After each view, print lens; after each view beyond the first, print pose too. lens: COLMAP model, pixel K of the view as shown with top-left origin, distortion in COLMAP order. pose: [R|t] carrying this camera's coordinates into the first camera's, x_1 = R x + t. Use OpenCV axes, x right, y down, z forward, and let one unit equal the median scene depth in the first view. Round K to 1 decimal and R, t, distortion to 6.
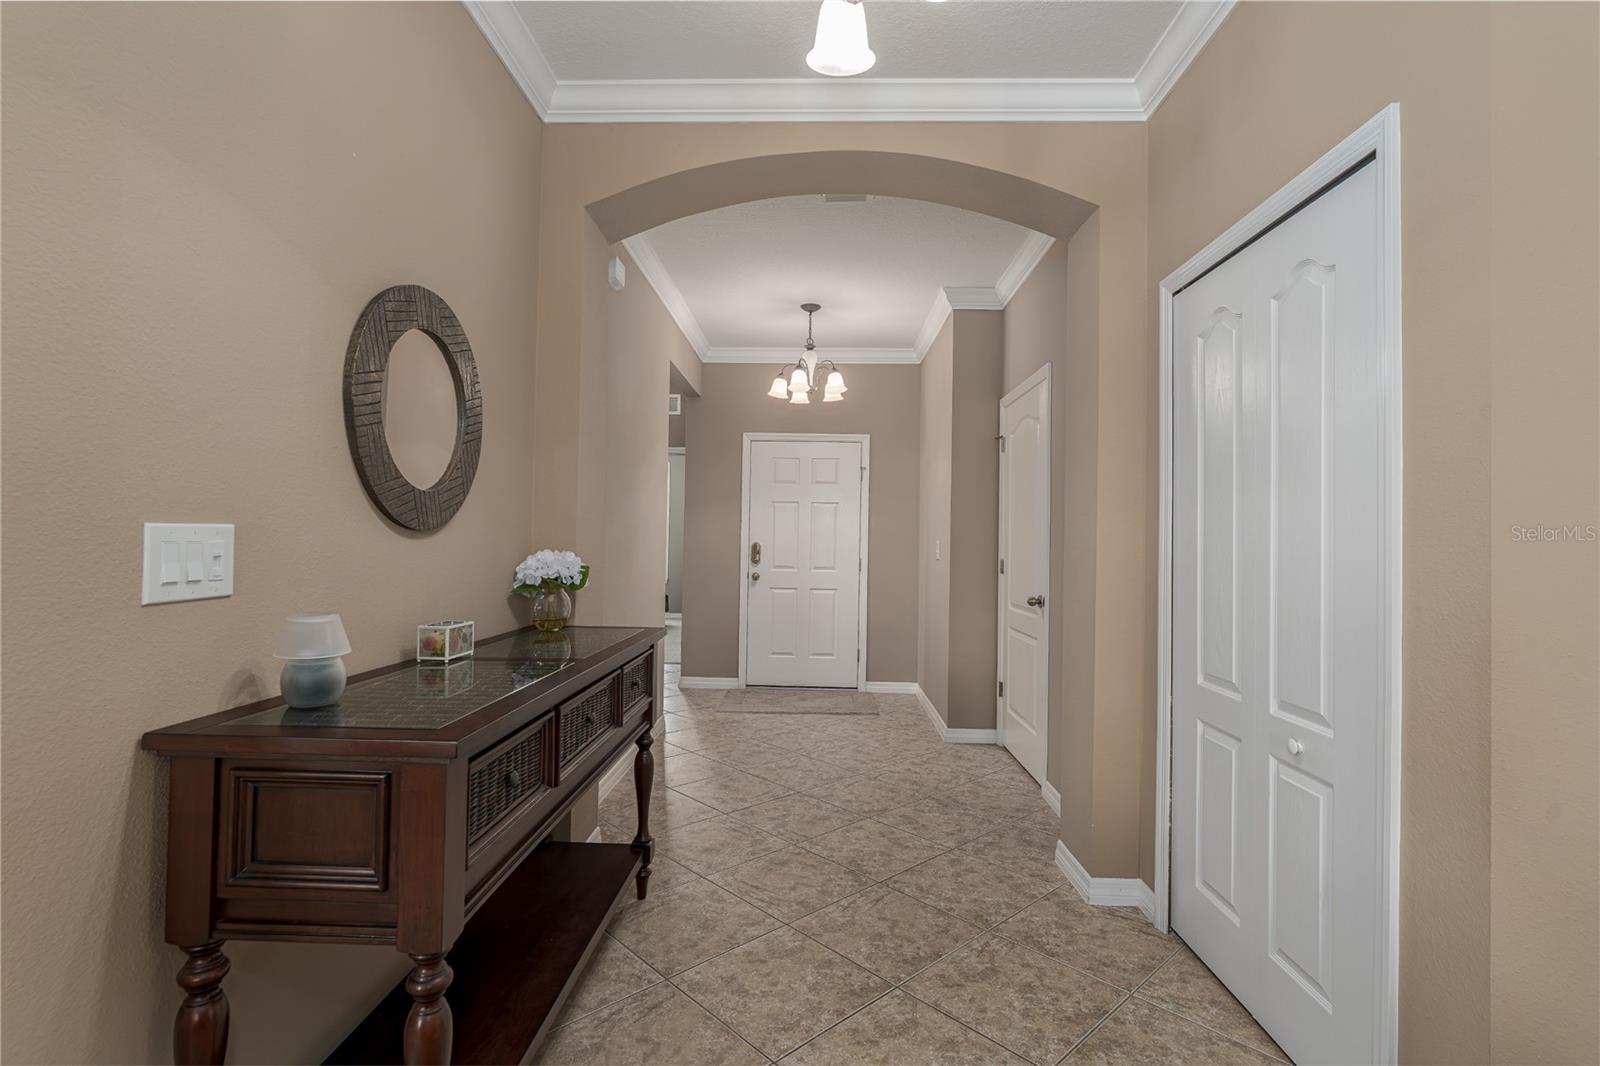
lens RADIAL K [[751.9, 0, 799.0], [0, 751.9, 530.0], [0, 0, 1]] dist [-0.002576, 0.000019]
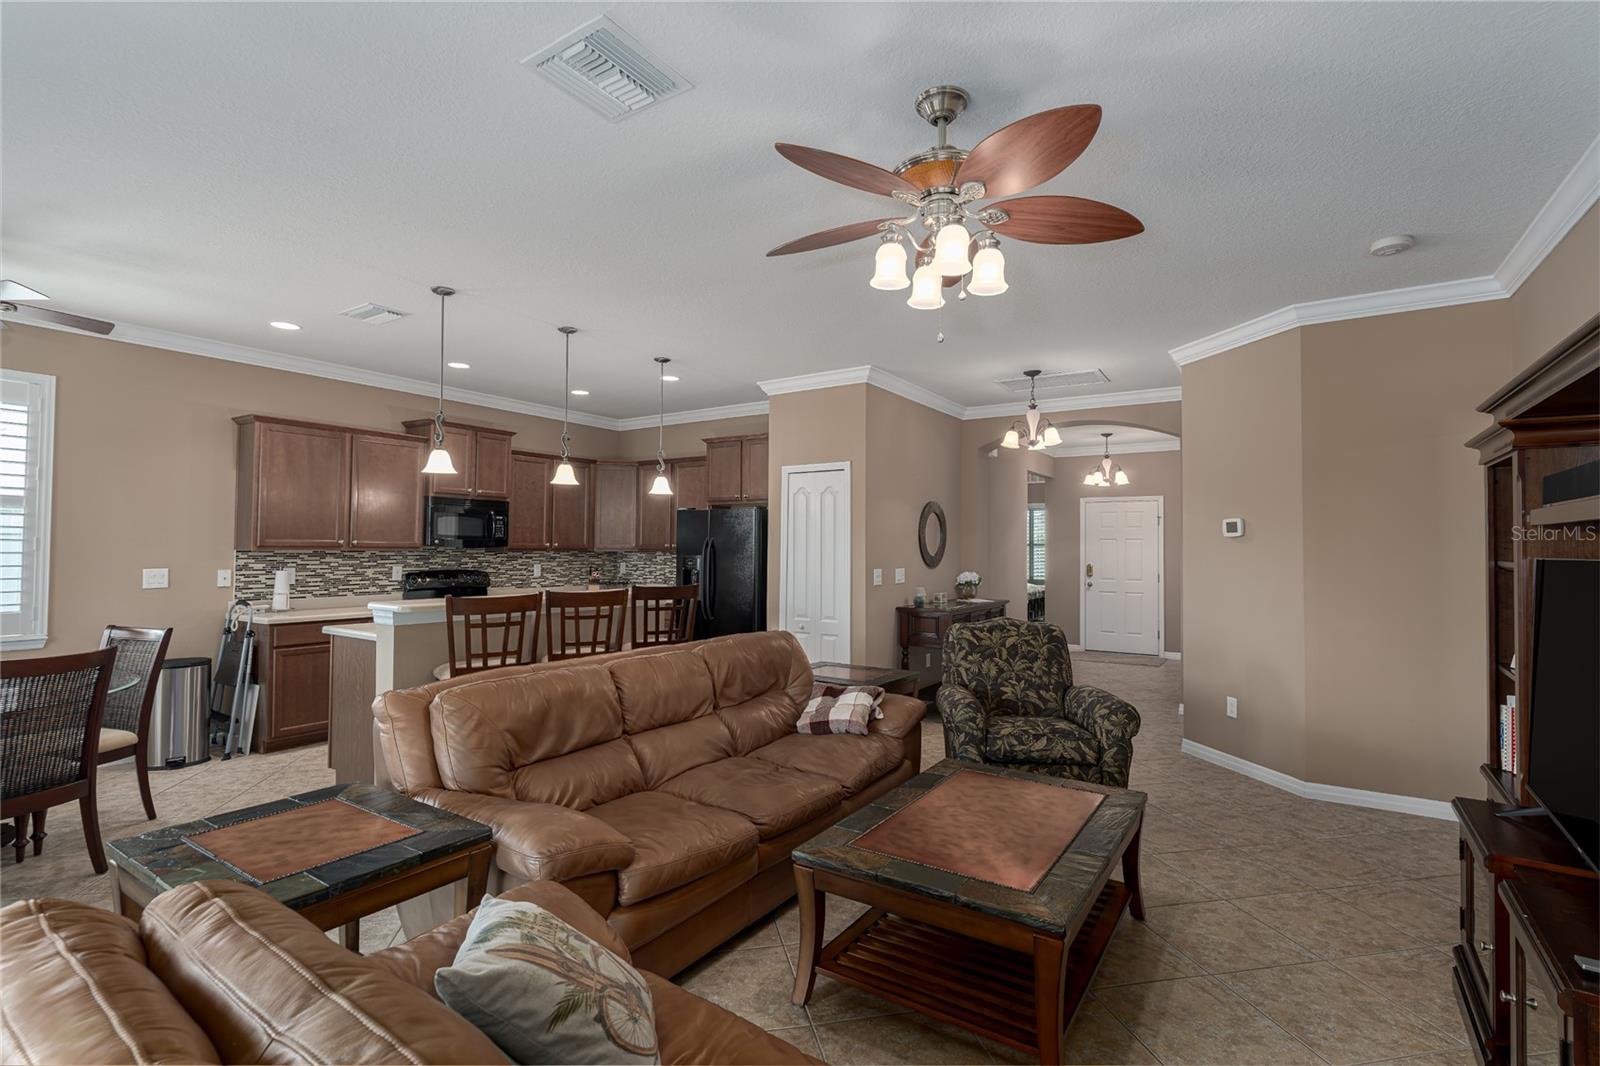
lens RADIAL K [[750.2, 0, 800.0], [0, 750.2, 533.0], [0, 0, 1]] dist [-0.017317, -0.000054]
pose [[0.854823, -0.020684, -0.518508, 0.314646], [0.015153, 0.999774, -0.014900, -0.045613], [0.518699, 0.004880, 0.854943, -0.921456]]
